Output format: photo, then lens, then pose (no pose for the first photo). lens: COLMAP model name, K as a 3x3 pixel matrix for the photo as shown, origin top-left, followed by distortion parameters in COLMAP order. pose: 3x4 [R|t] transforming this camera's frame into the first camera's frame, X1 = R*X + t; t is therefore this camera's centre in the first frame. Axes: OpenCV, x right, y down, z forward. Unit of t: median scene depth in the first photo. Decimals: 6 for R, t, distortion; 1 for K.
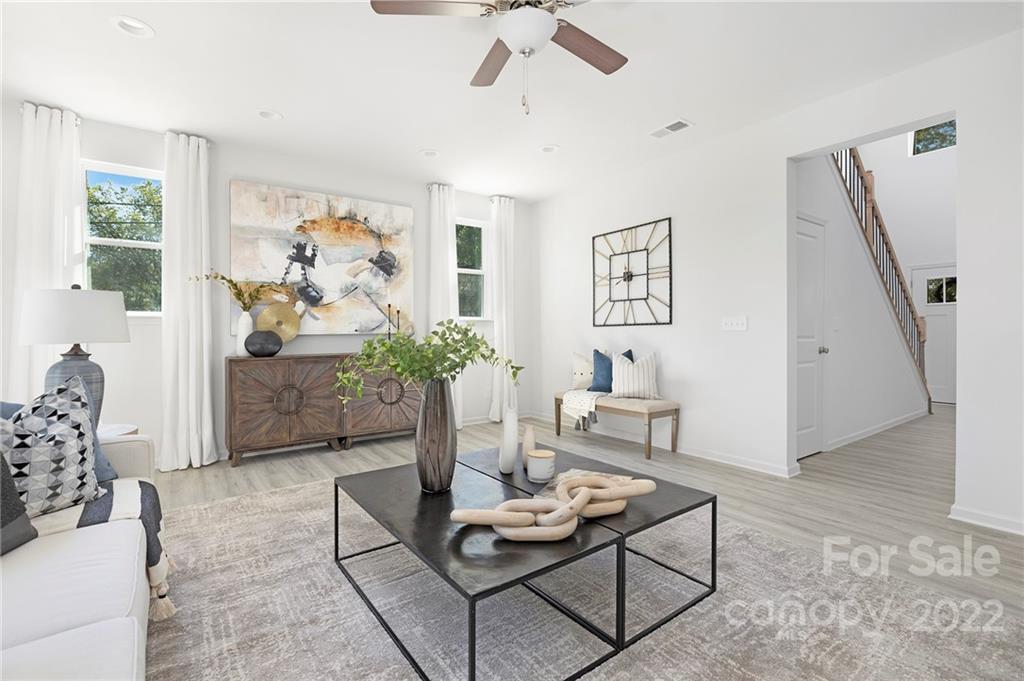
lens RADIAL K [[462.5, 0, 511.7], [0, 462.5, 331.6], [0, 0, 1]] dist [-0.000231, 0.000034]
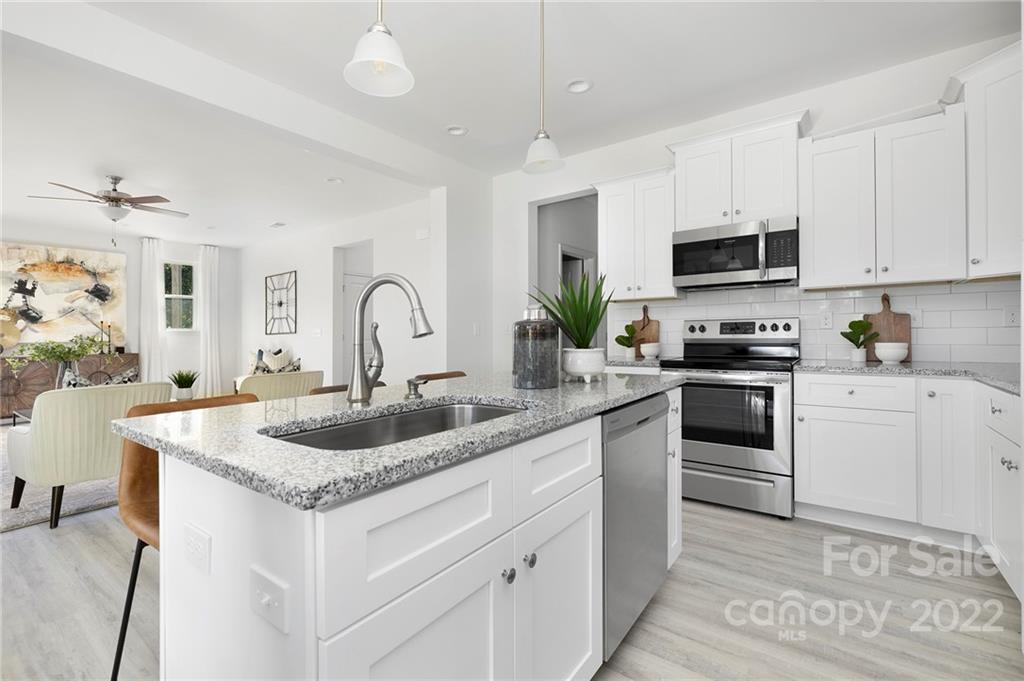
lens RADIAL K [[451.1, 0, 496.3], [0, 451.1, 329.4], [0, 0, 1]] dist [0.001155, 0.000089]
pose [[0.956549, -0.007509, 0.291475, 0.545633], [0.011767, 0.999848, -0.012856, 0.000109], [-0.291334, 0.015727, 0.956492, -0.777211]]
